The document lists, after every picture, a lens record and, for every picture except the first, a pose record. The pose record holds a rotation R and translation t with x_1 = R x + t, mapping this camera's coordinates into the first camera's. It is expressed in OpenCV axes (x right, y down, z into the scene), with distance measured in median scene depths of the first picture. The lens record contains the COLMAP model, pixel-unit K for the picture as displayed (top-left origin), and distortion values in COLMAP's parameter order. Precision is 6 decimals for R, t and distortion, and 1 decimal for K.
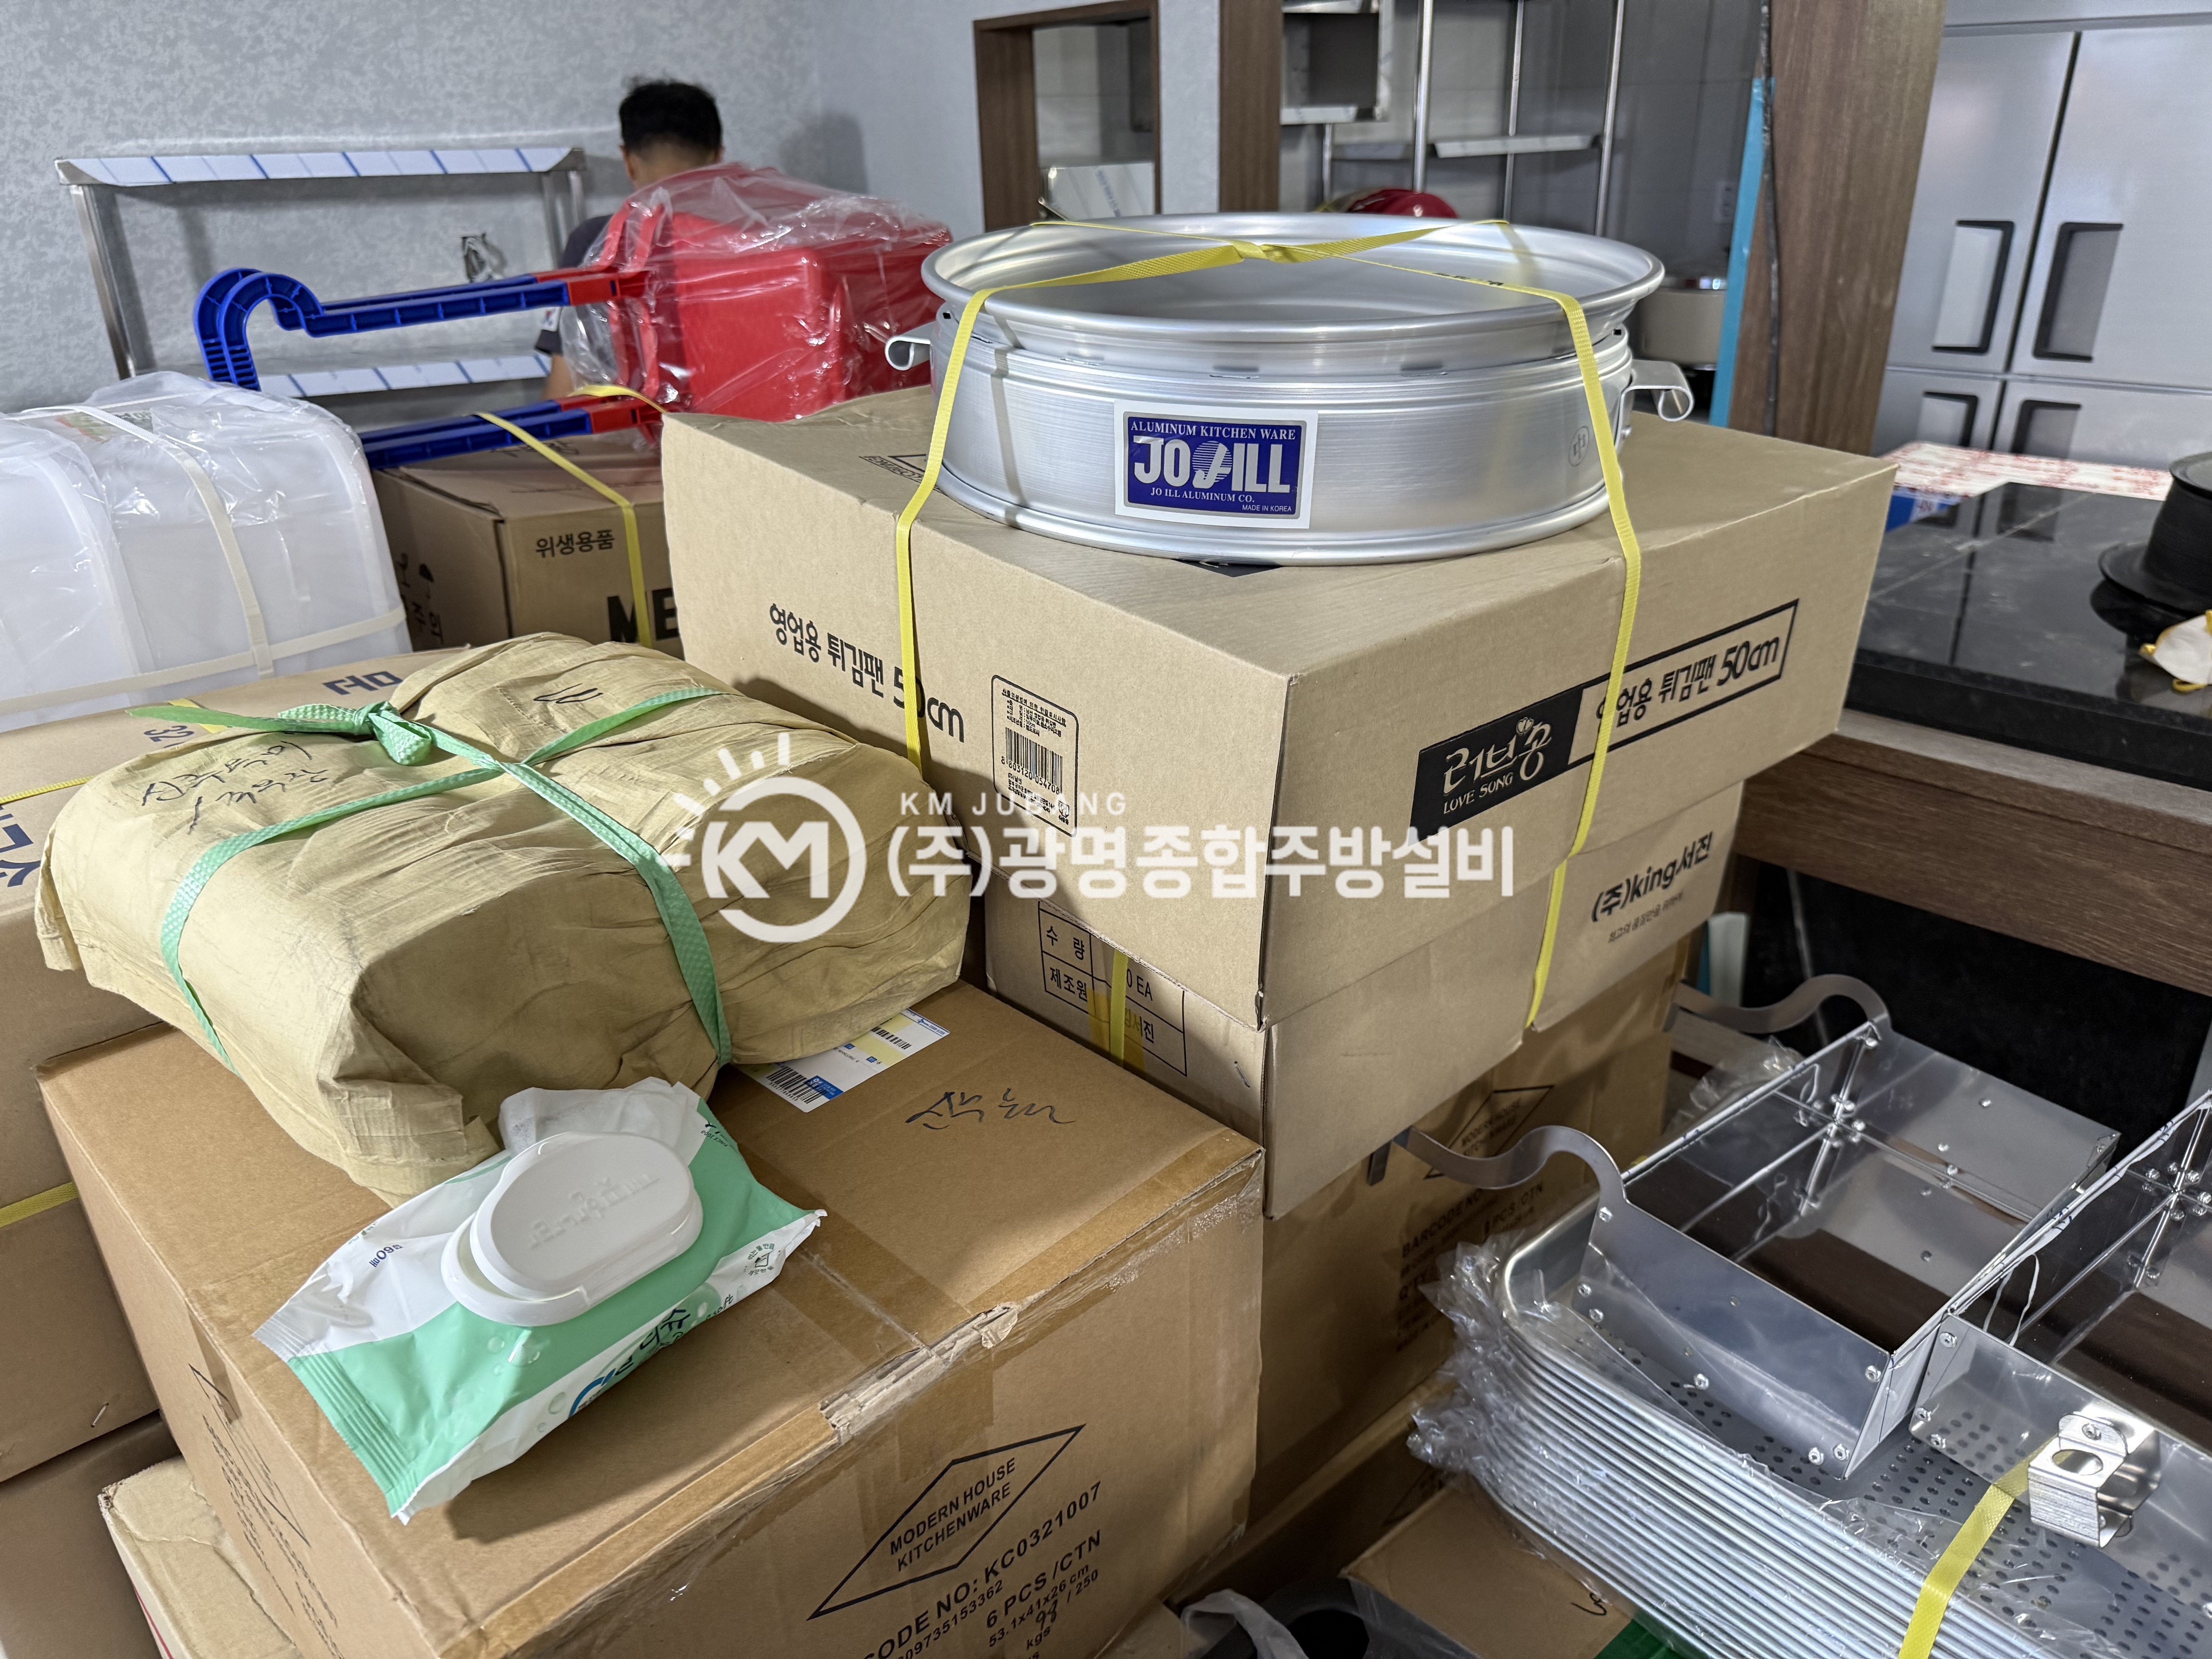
lens RADIAL K [[1562.3, 0, 1094.4], [0, 1562.3, 841.2], [0, 0, 1]] dist [0.007300, -0.011613]
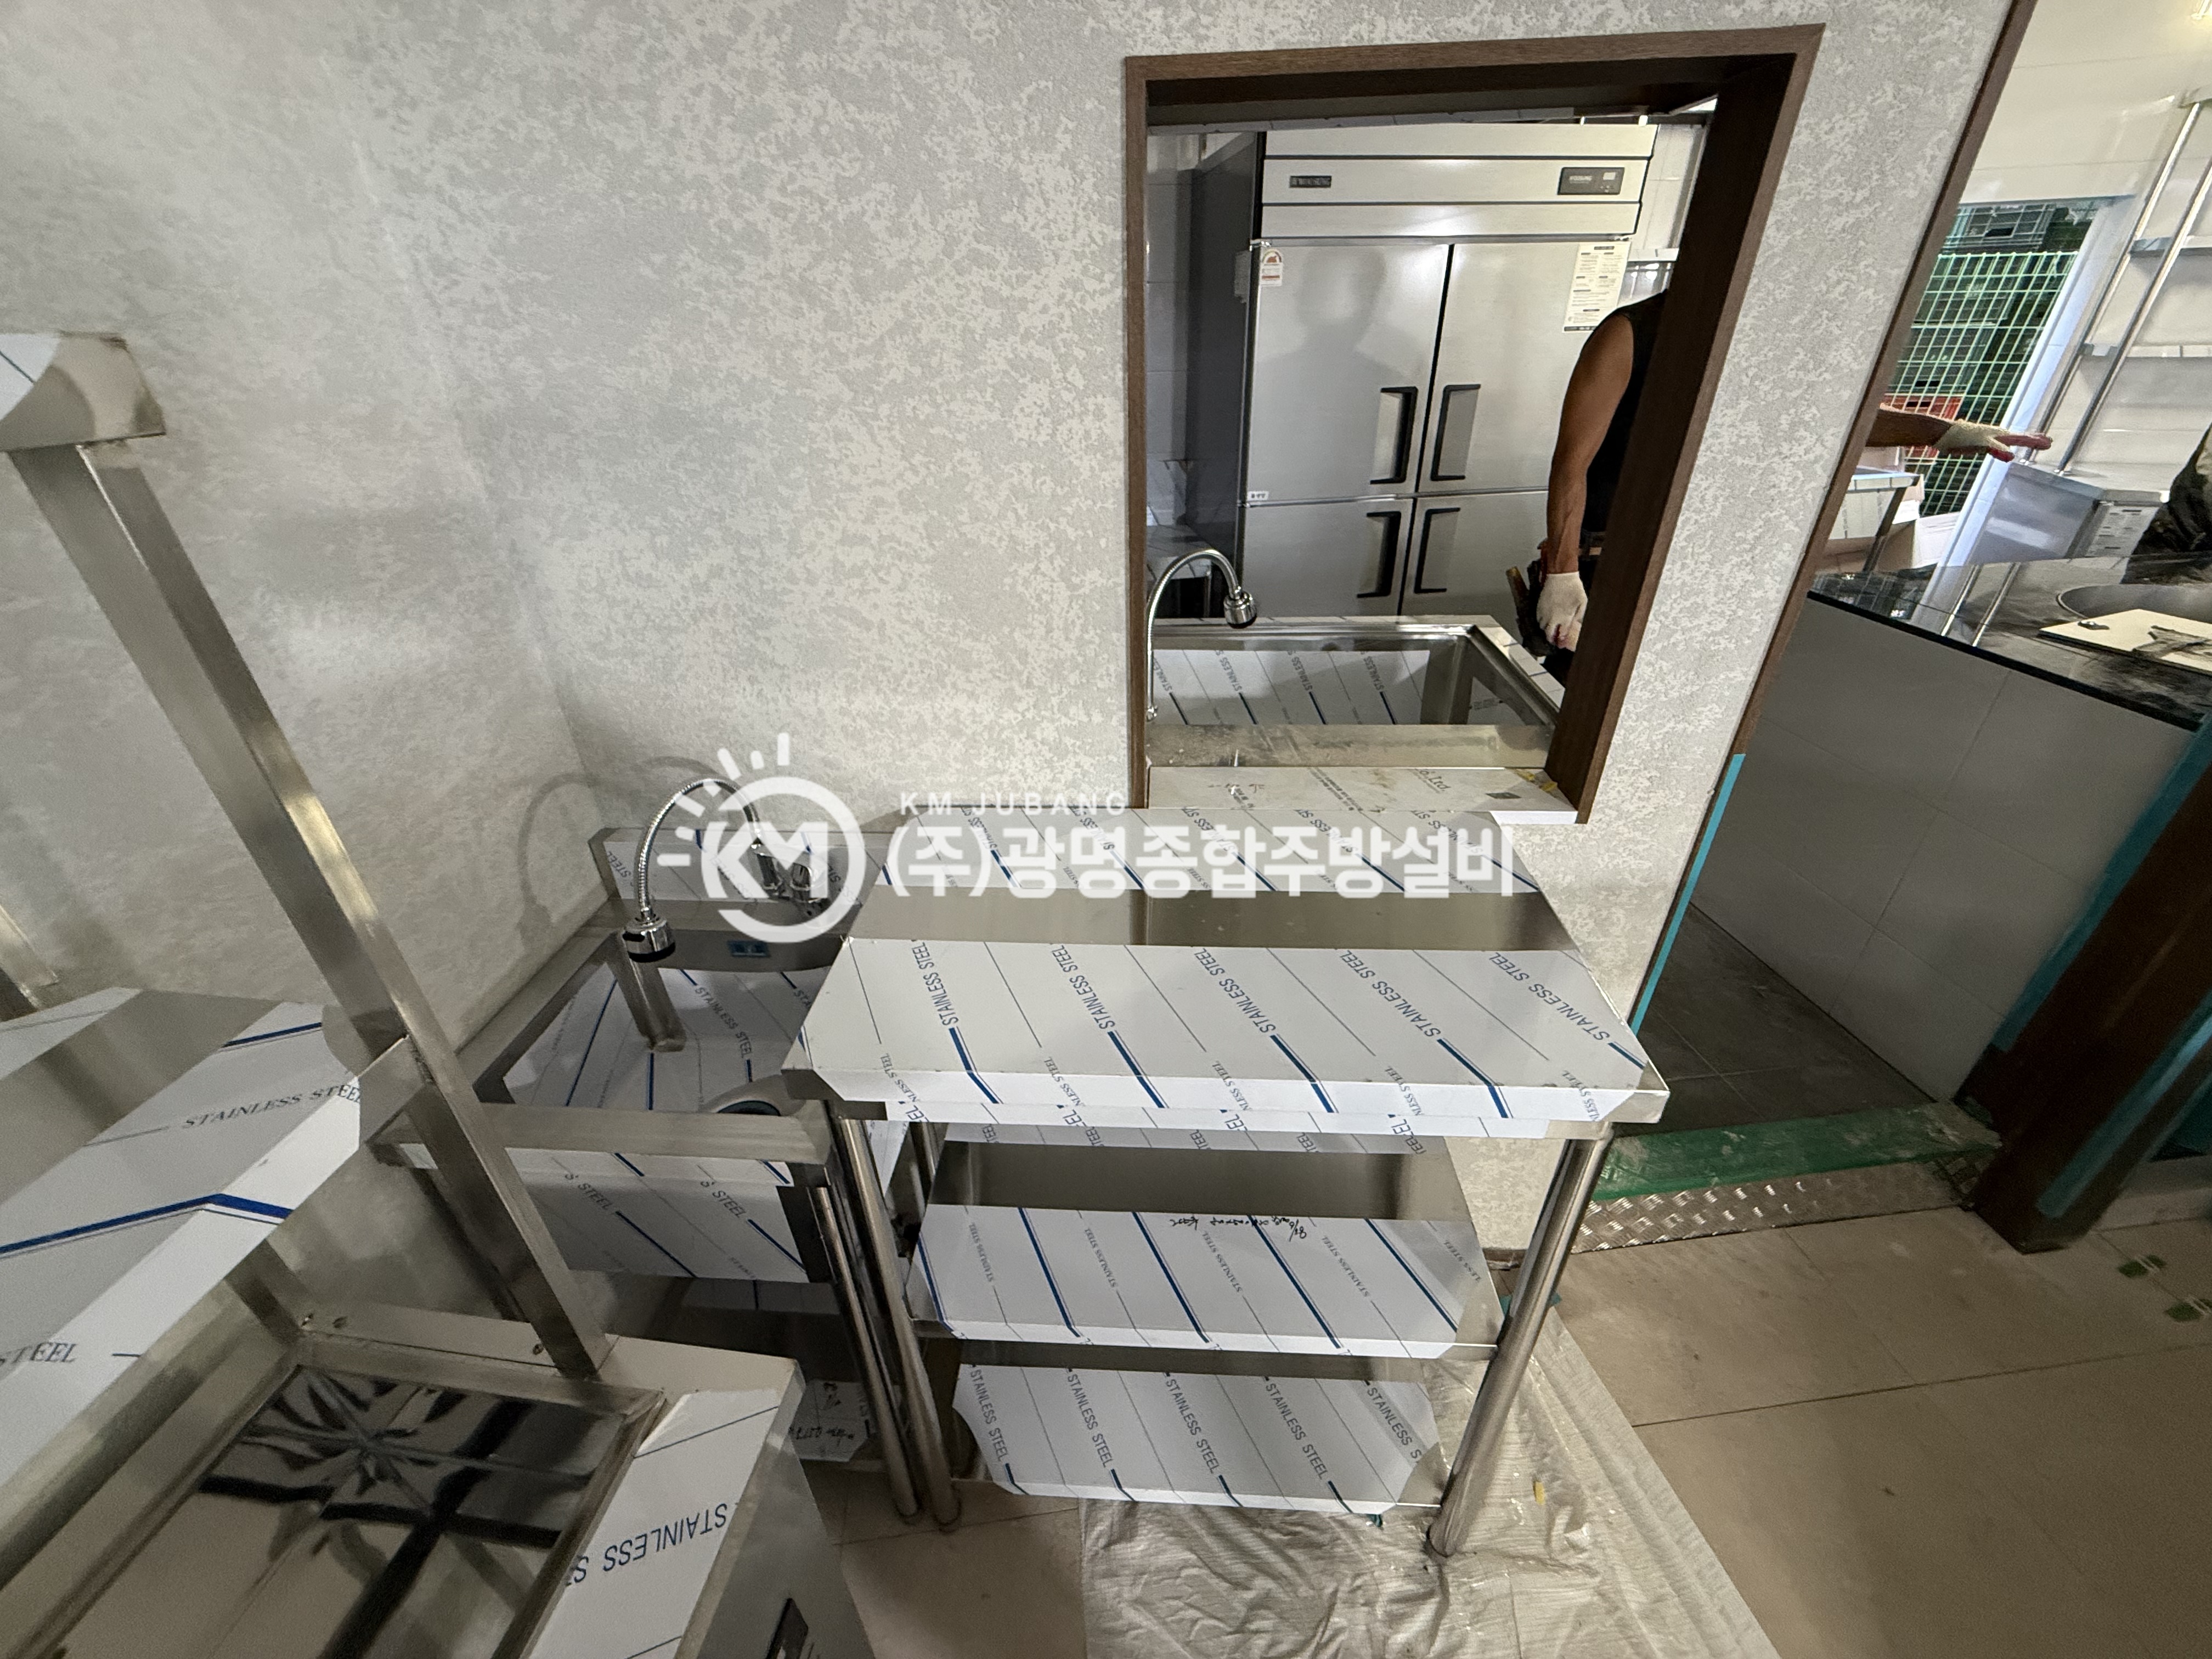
lens RADIAL K [[877.9, 0, 1103.1], [0, 877.9, 834.1], [0, 0, 1]] dist [0.001470, -0.000358]
pose [[0.605965, -0.397775, 0.688899, -0.358430], [0.339046, 0.912552, 0.228684, -0.363964], [-0.719621, 0.094994, 0.687838, 0.829331]]
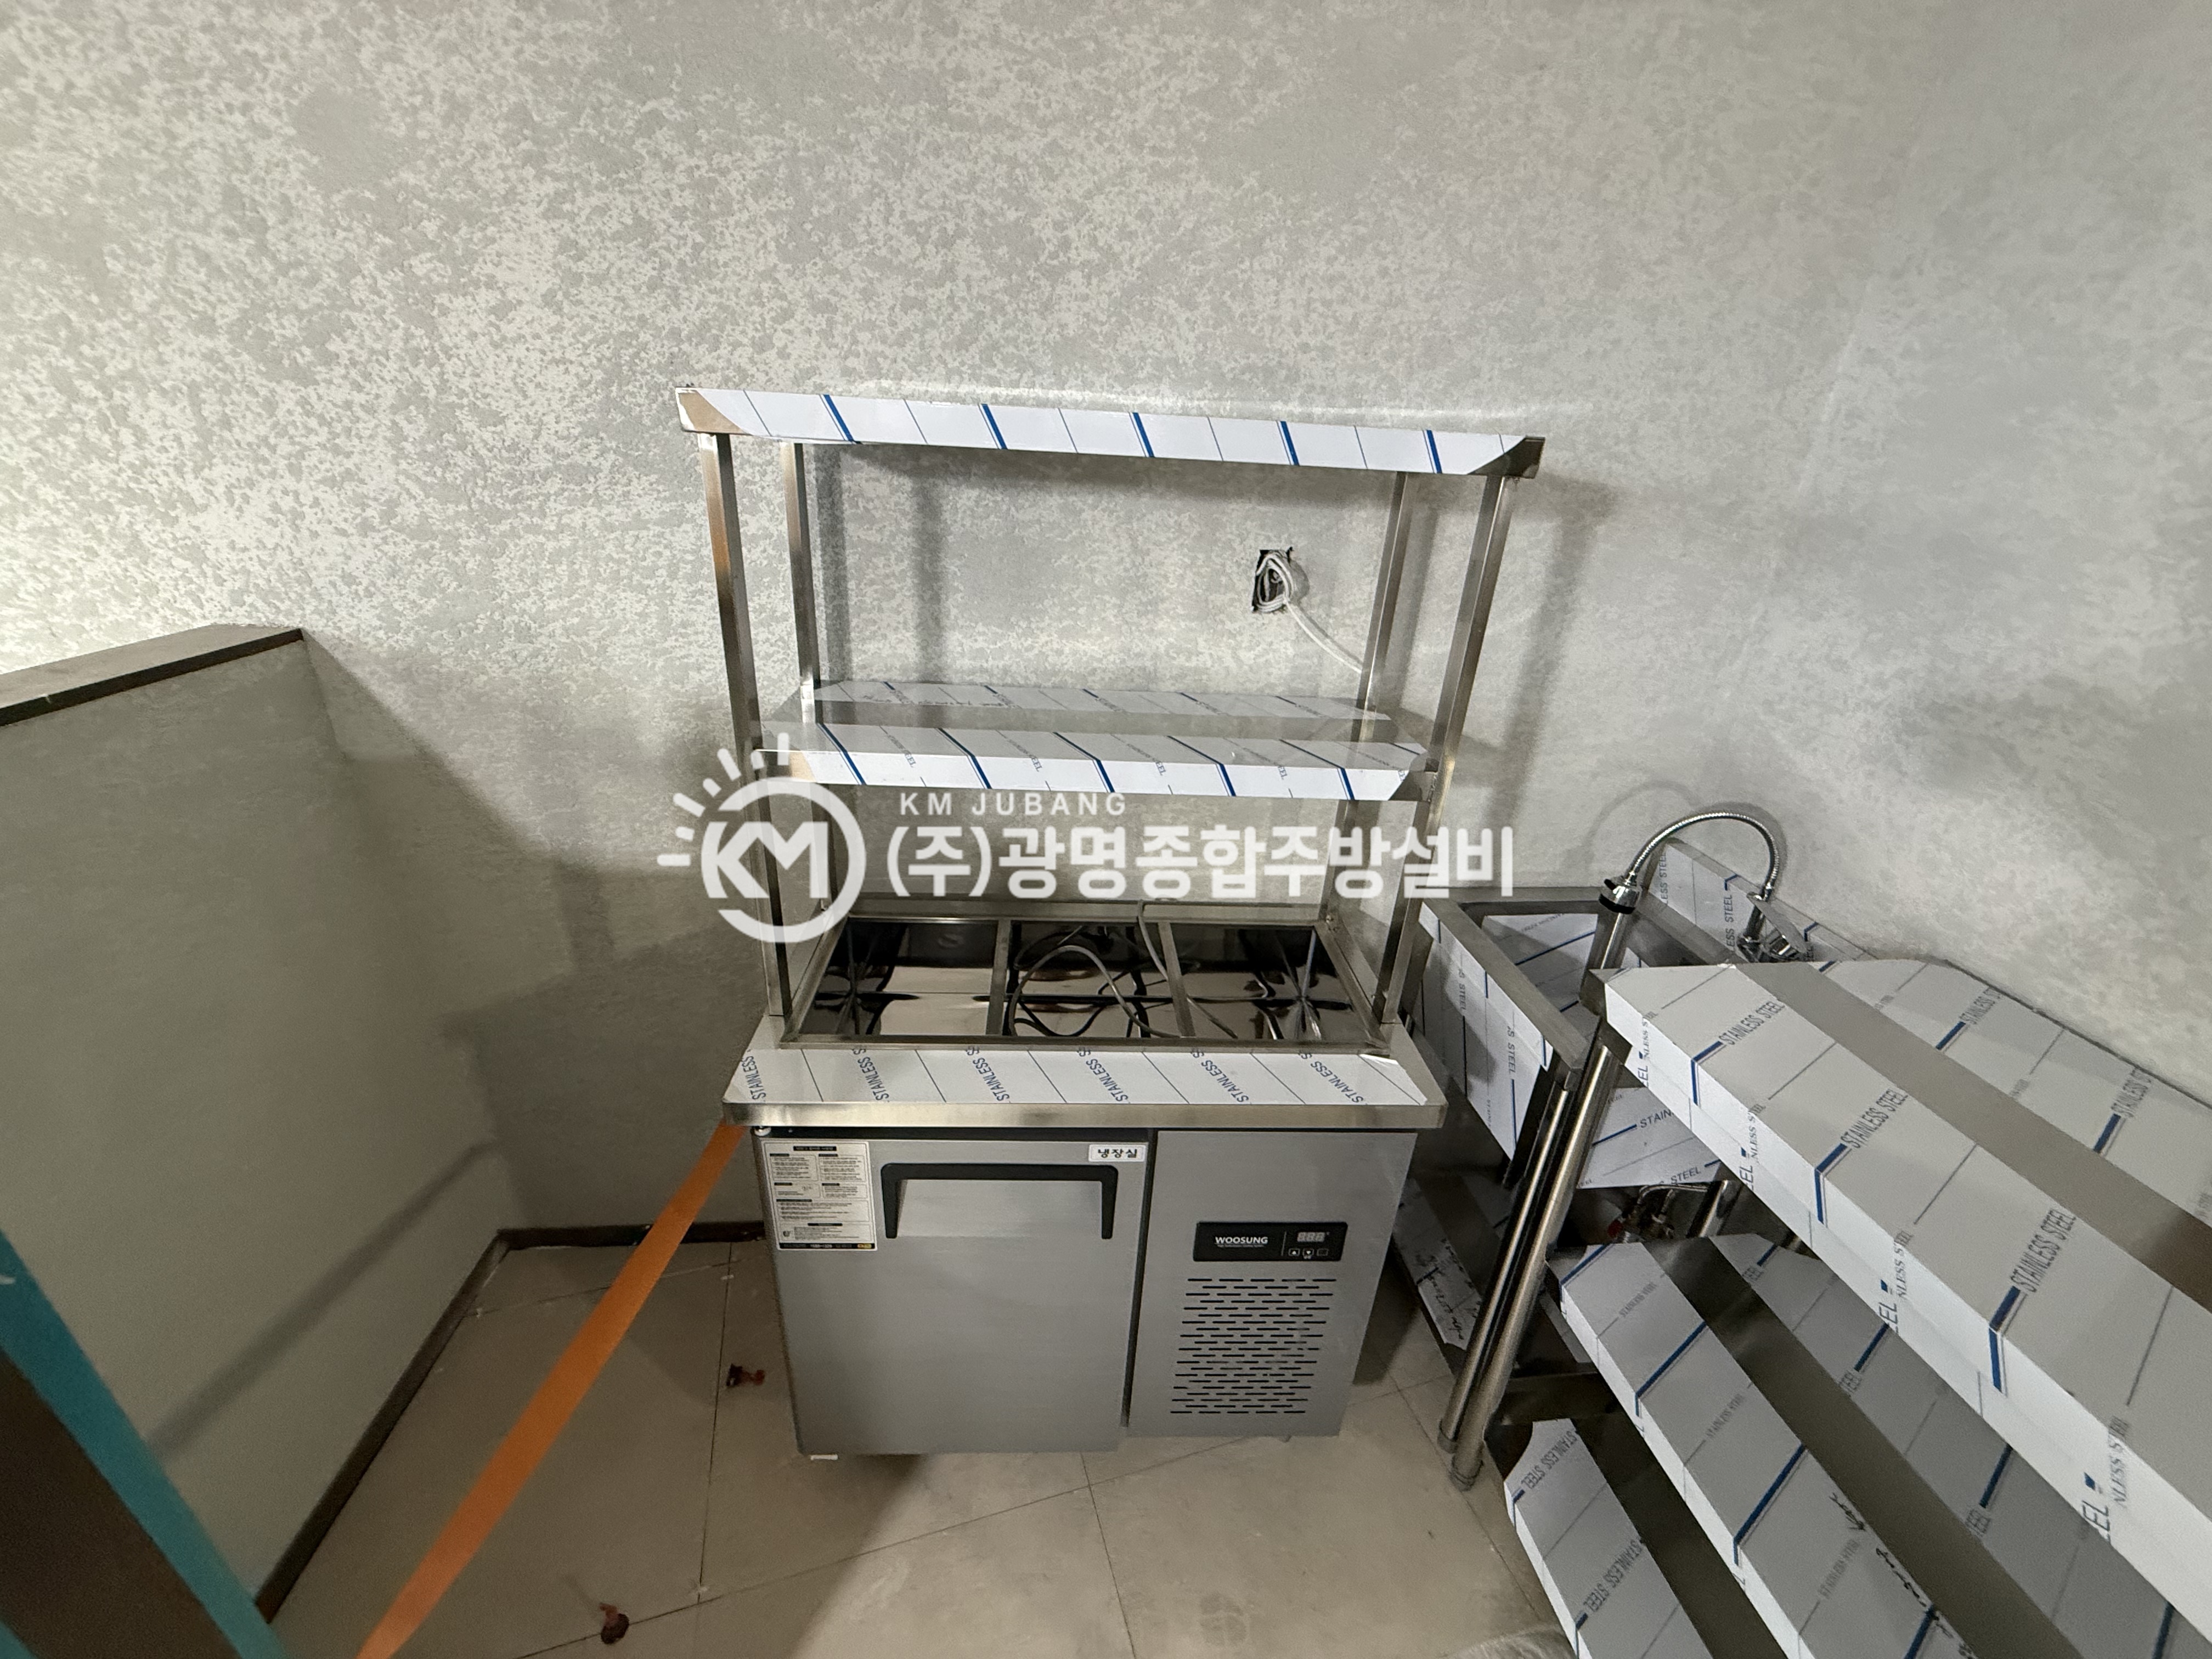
lens RADIAL K [[877.9, 0, 1102.4], [0, 877.9, 834.6], [0, 0, 1]] dist [0.001470, -0.000358]
pose [[0.889889, 0.246640, -0.383754, -0.314217], [-0.248247, 0.967594, 0.046217, -0.289742], [0.382716, 0.054138, 0.922278, 0.675558]]
